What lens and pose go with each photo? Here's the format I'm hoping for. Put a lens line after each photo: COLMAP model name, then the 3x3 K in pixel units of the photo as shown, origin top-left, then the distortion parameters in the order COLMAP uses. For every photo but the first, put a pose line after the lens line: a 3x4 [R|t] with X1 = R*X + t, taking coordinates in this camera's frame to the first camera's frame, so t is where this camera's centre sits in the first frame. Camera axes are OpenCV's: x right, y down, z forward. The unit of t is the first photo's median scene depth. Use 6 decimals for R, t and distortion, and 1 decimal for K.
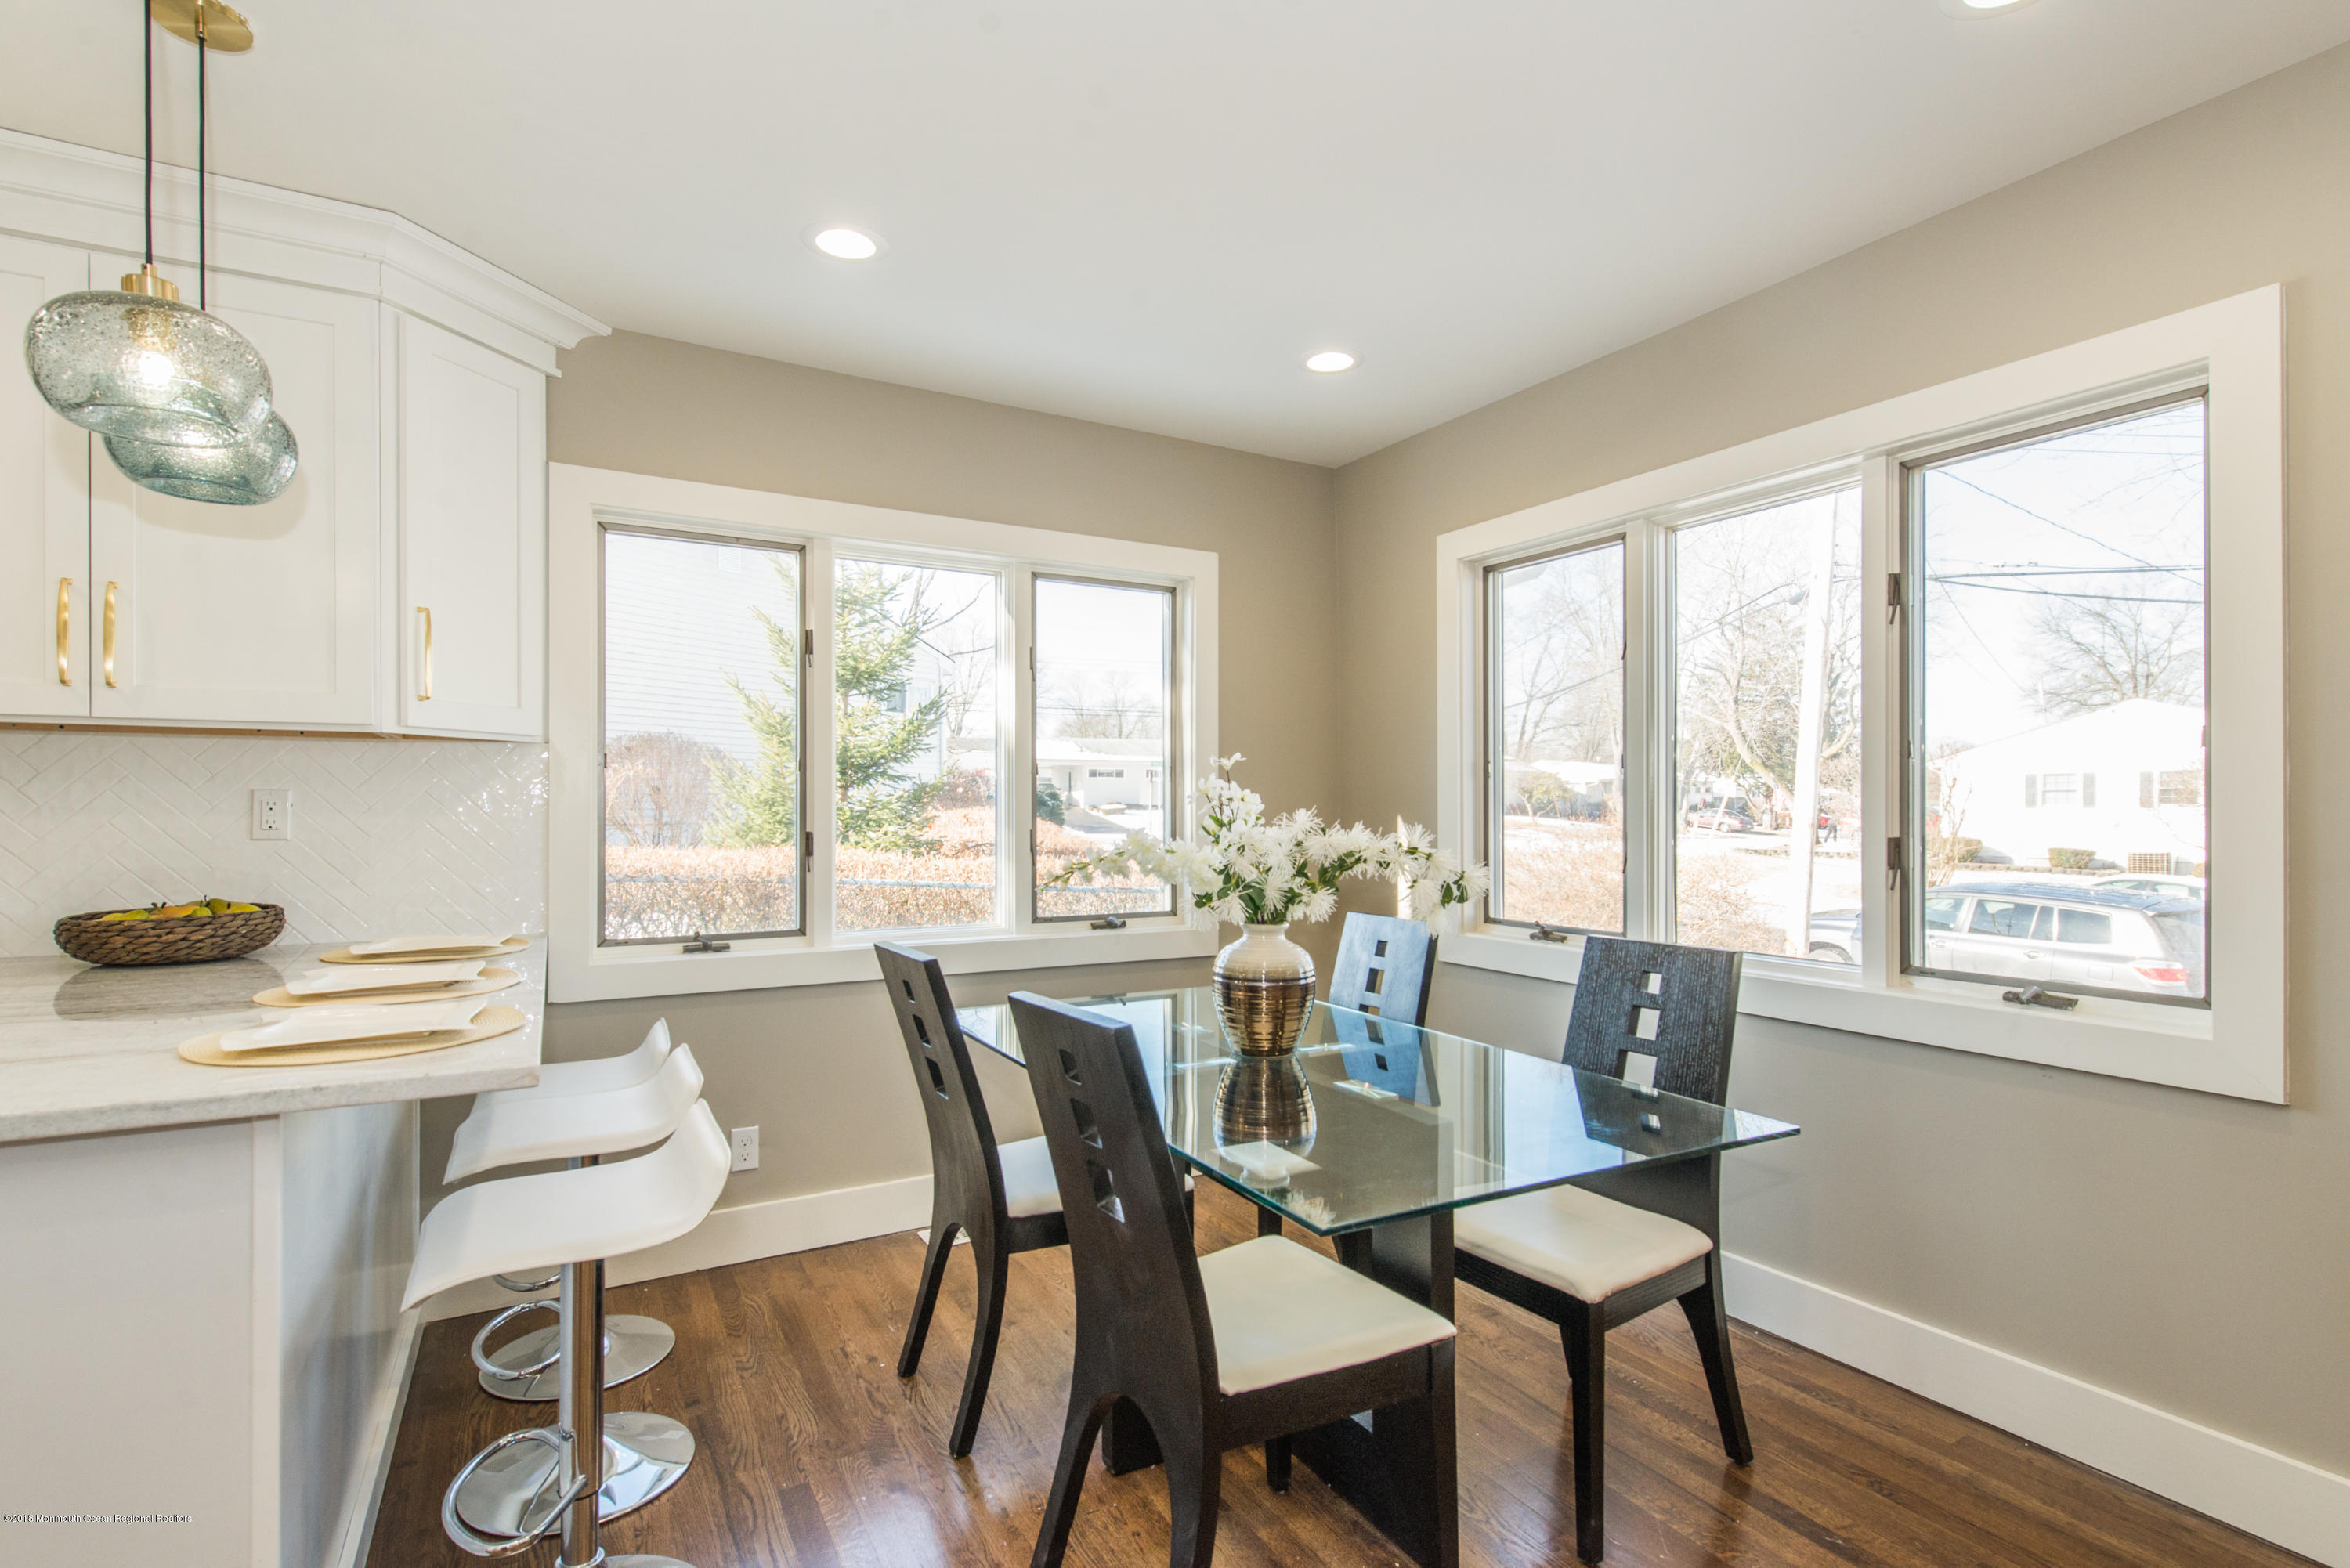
lens RADIAL K [[1115.3, 0, 1164.0], [0, 1115.3, 806.7], [0, 0, 1]] dist [0.001692, -0.011550]
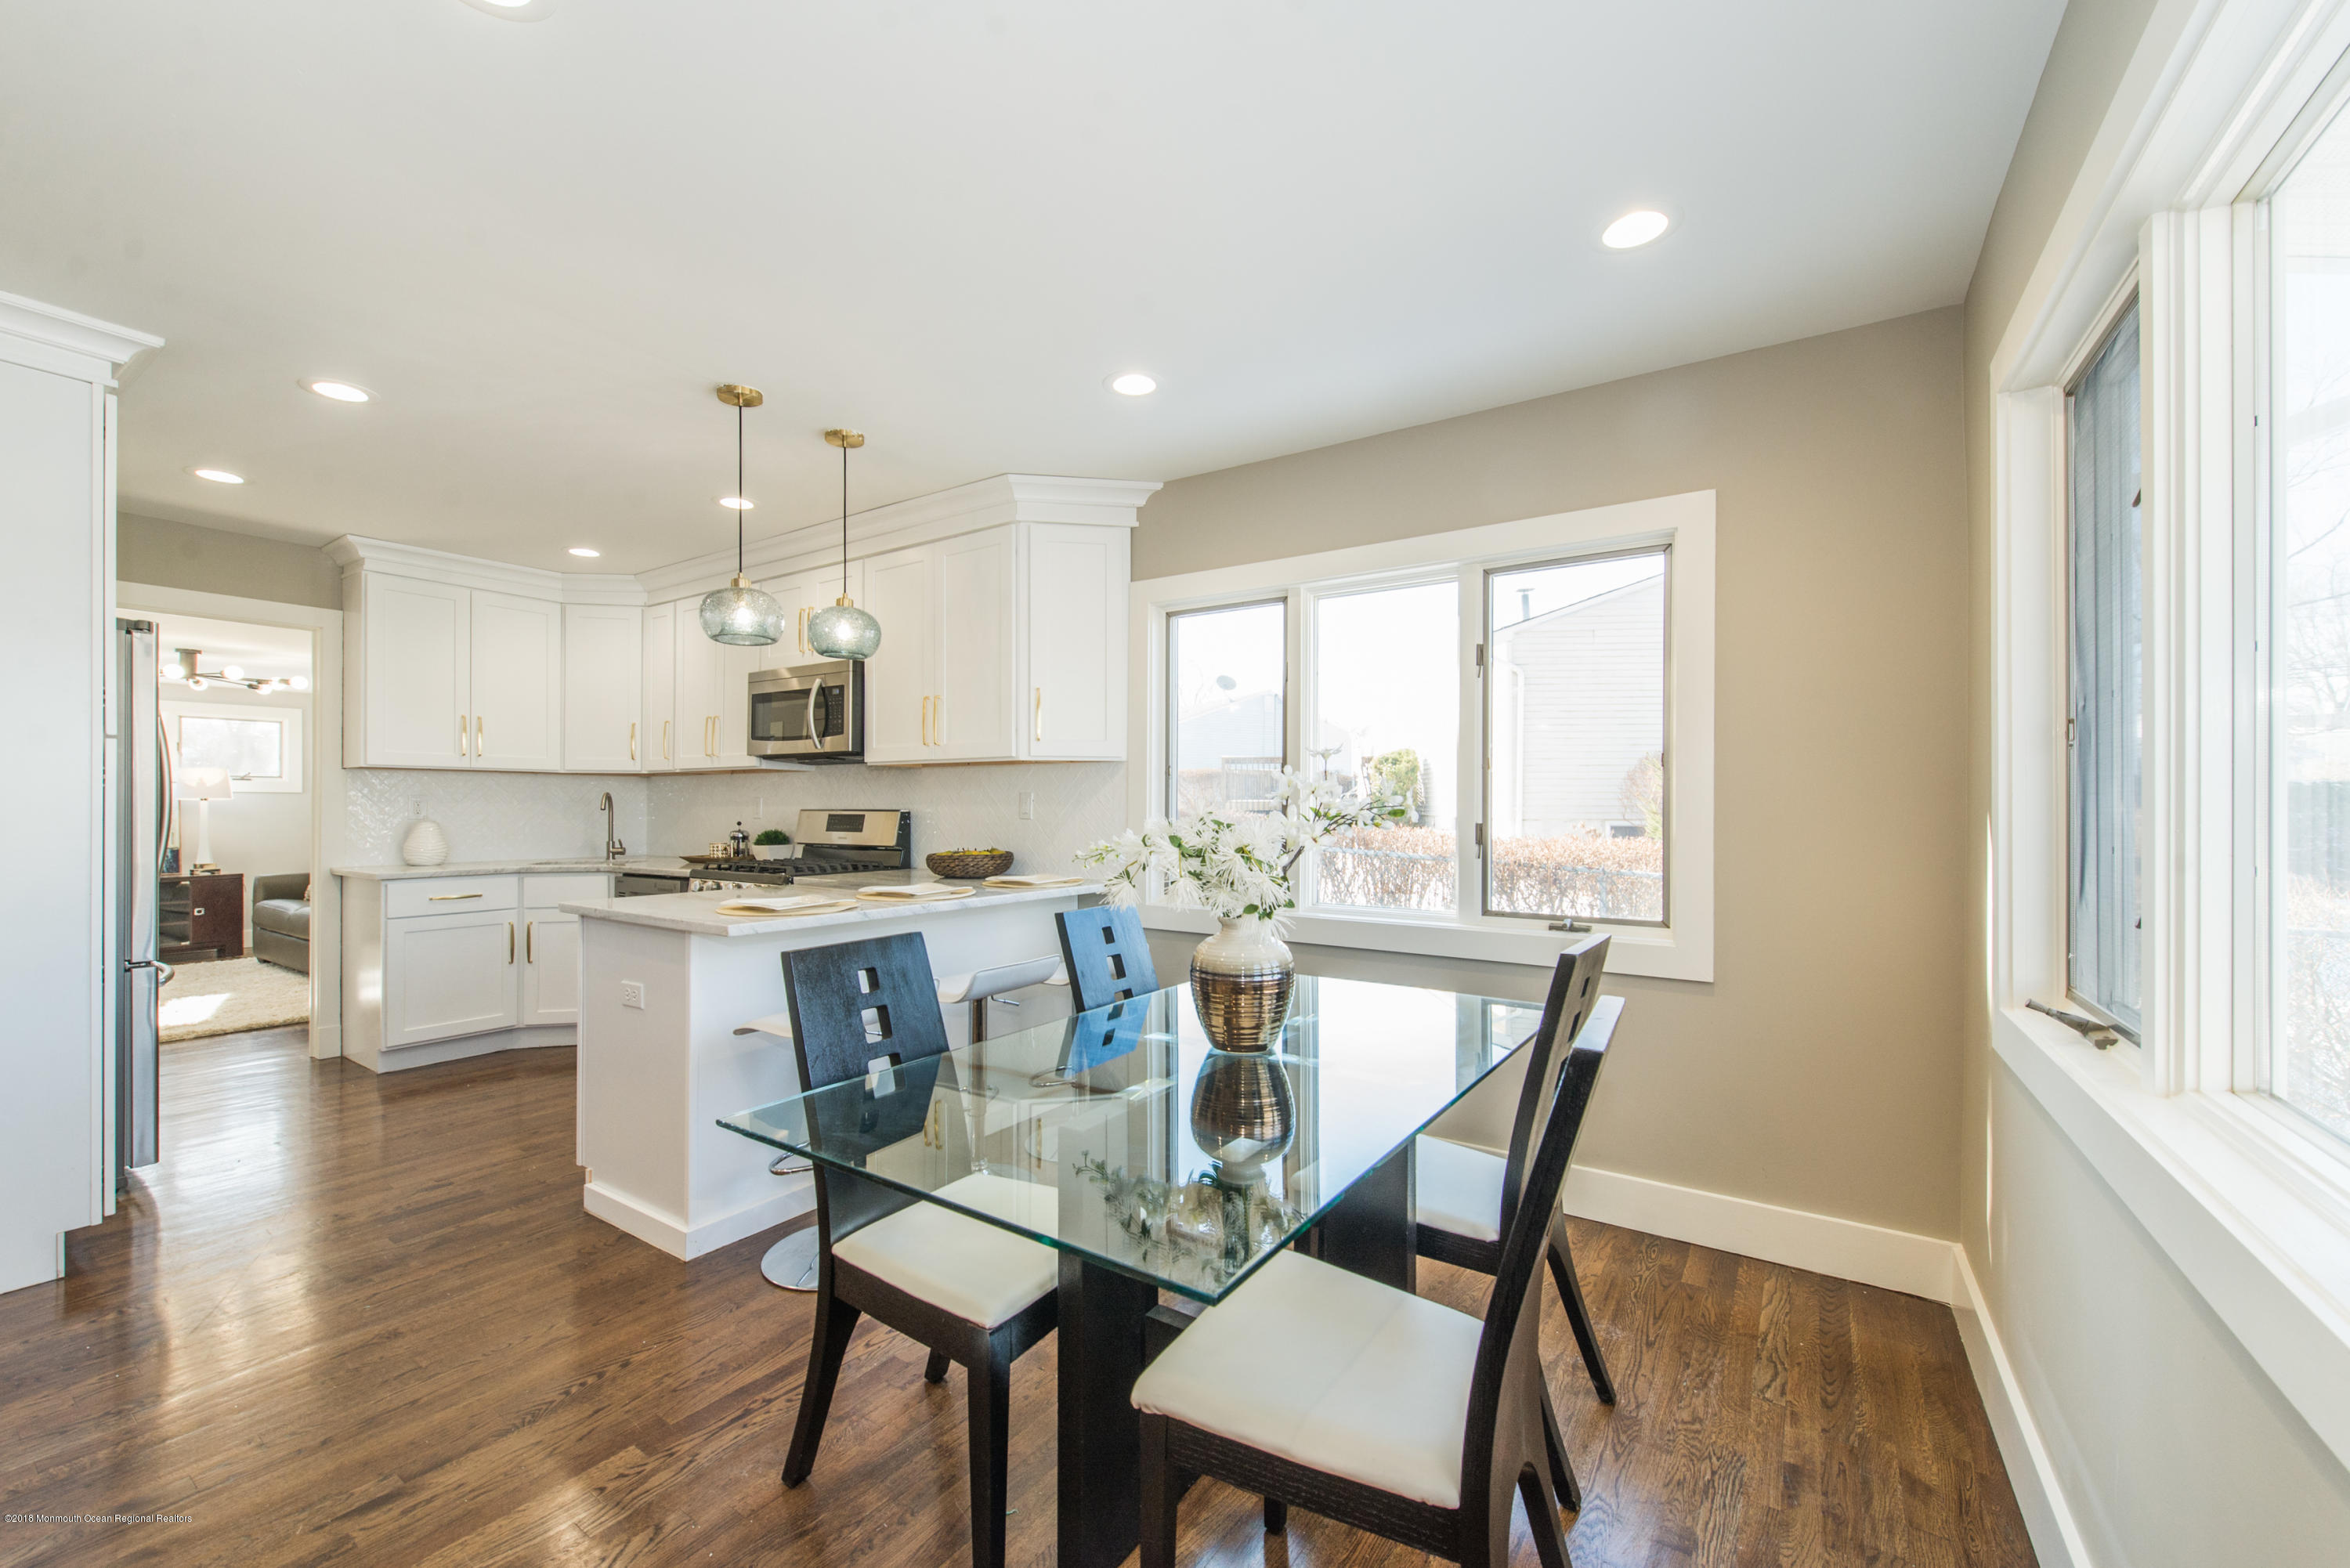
lens RADIAL K [[927.0, 0, 1171.7], [0, 927.0, 806.1], [0, 0, 1]] dist [0.000049, -0.000279]
pose [[0.451079, -0.001963, -0.892482, 0.640728], [-0.003258, 0.999987, -0.003846, 0.011470], [0.892478, 0.004642, 0.451067, 0.460347]]
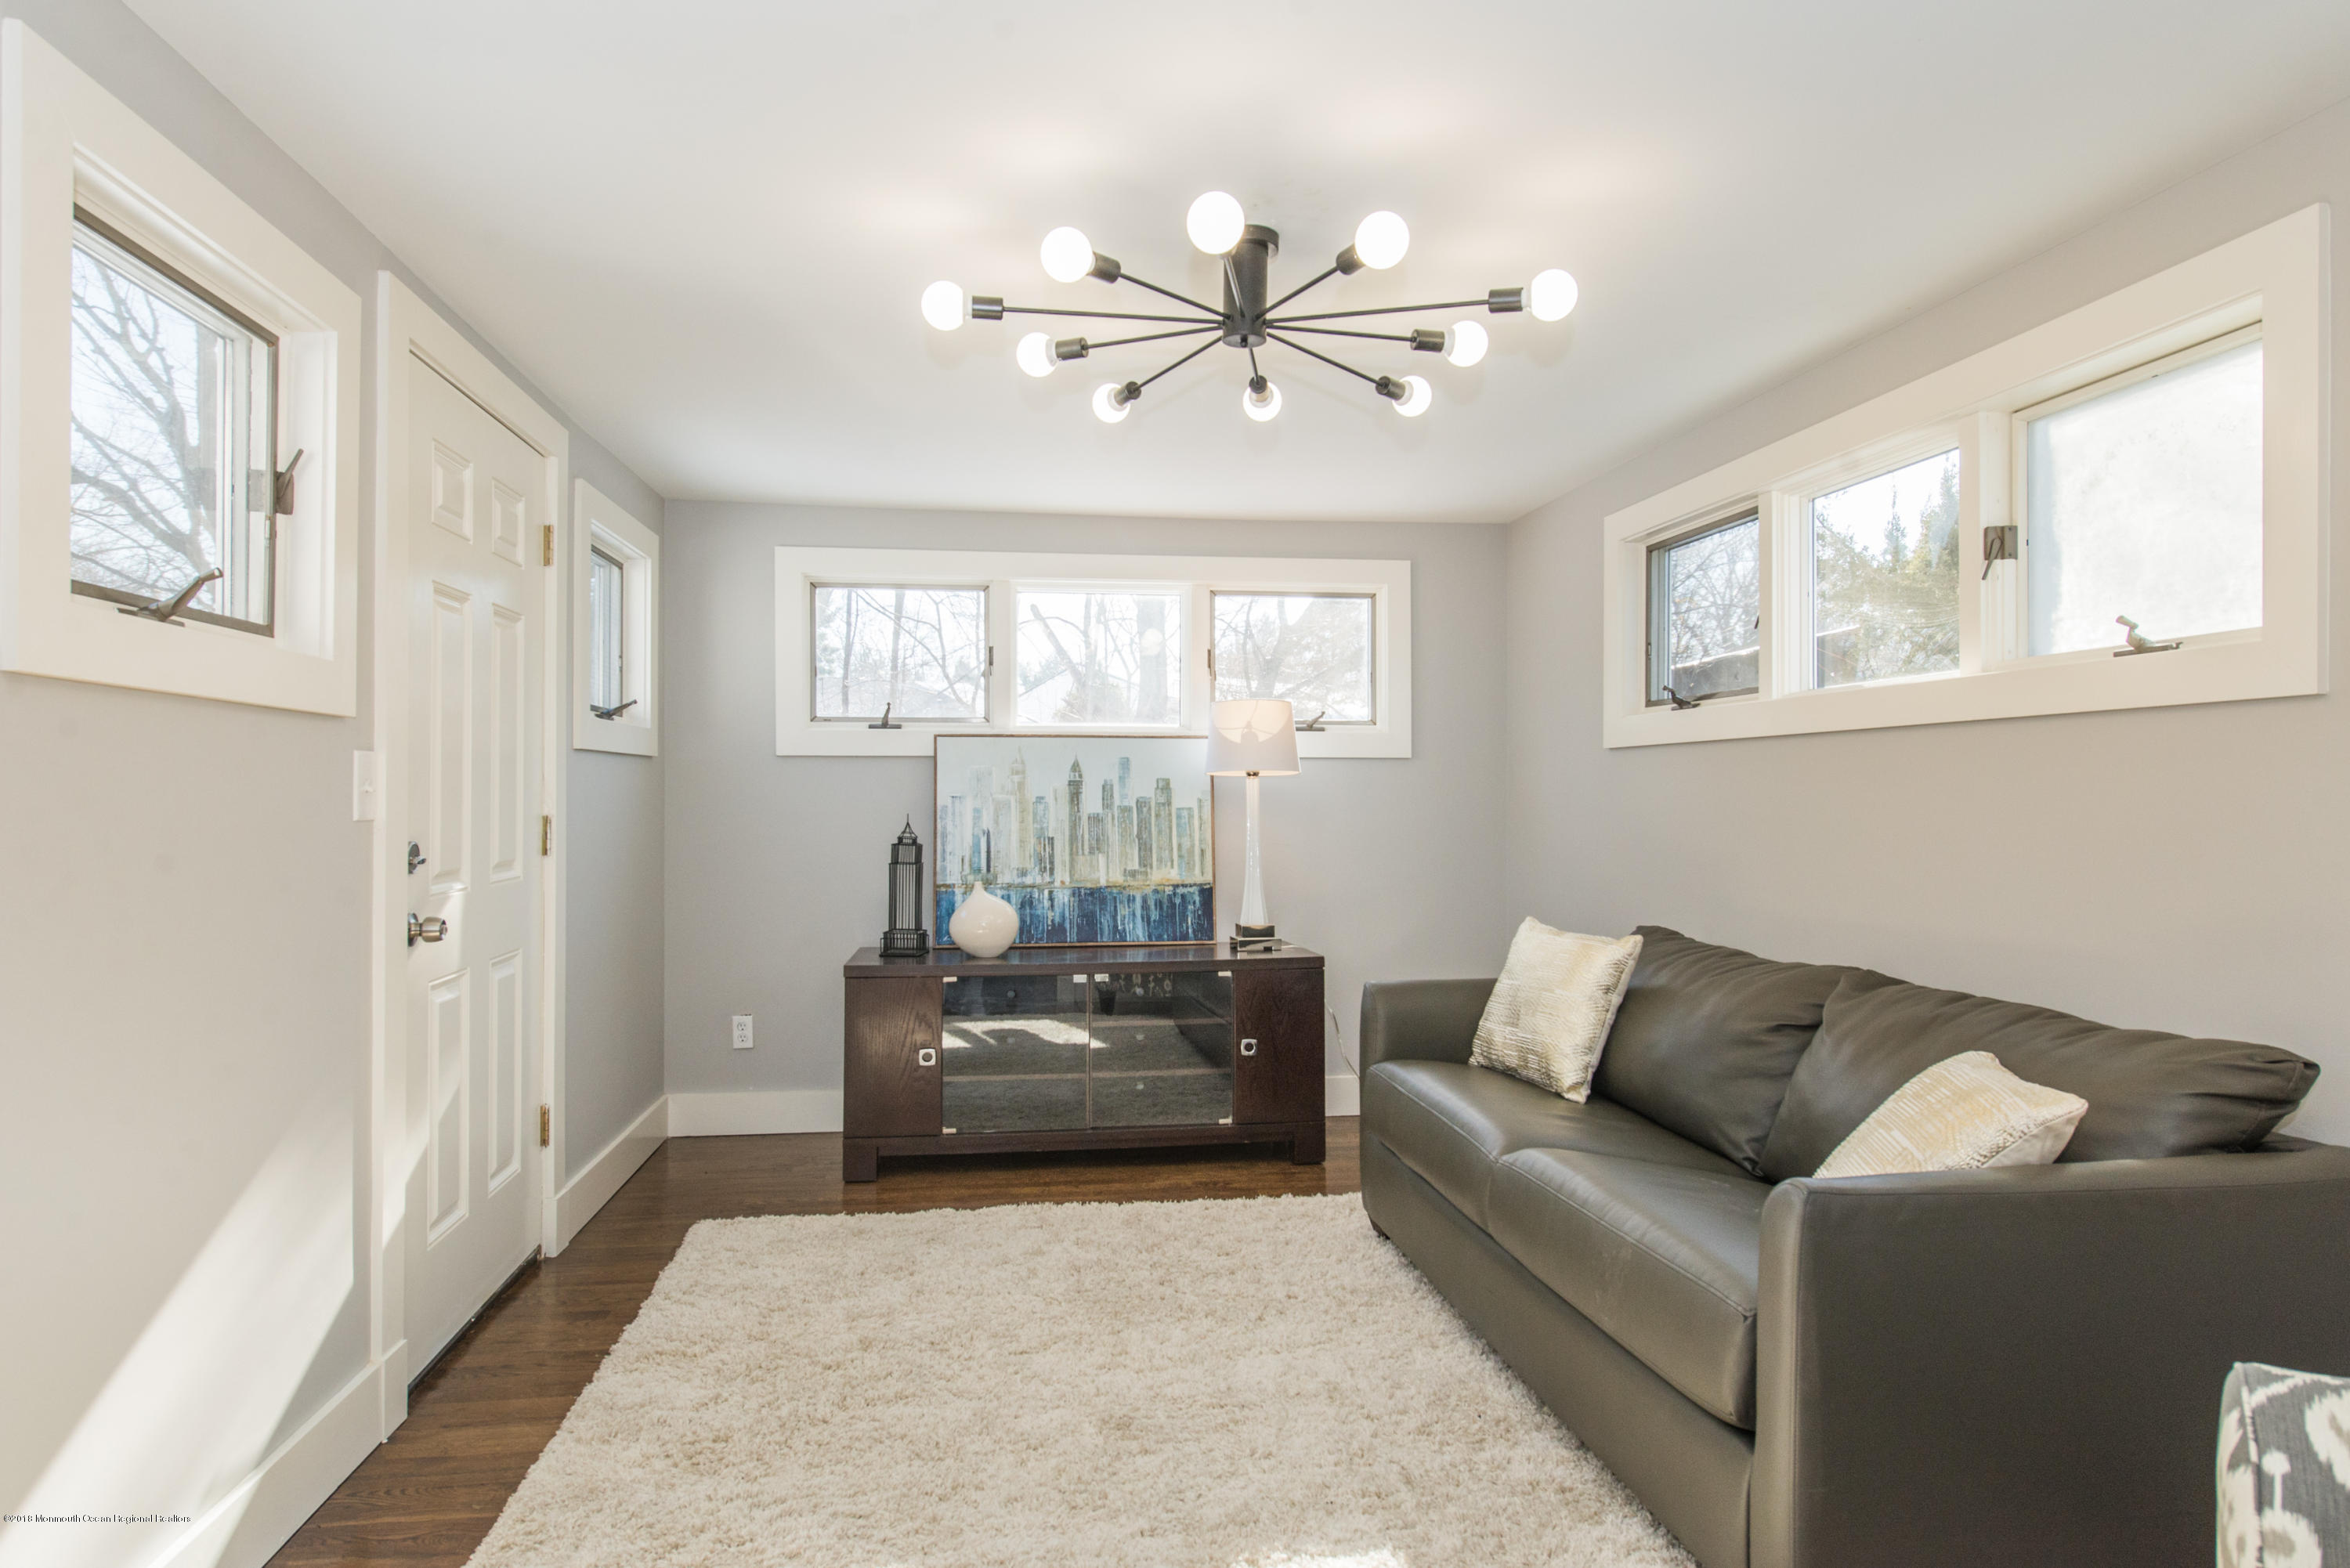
lens RADIAL K [[1404.3, 0, 1175.0], [0, 1404.3, 784.0], [0, 0, 1]] dist [-0.000056, -0.000010]
pose [[-0.361335, -0.008300, -0.932399, -1.452186], [-0.001889, 0.999965, -0.008169, 0.018229], [0.932434, -0.001191, -0.361338, -0.325016]]
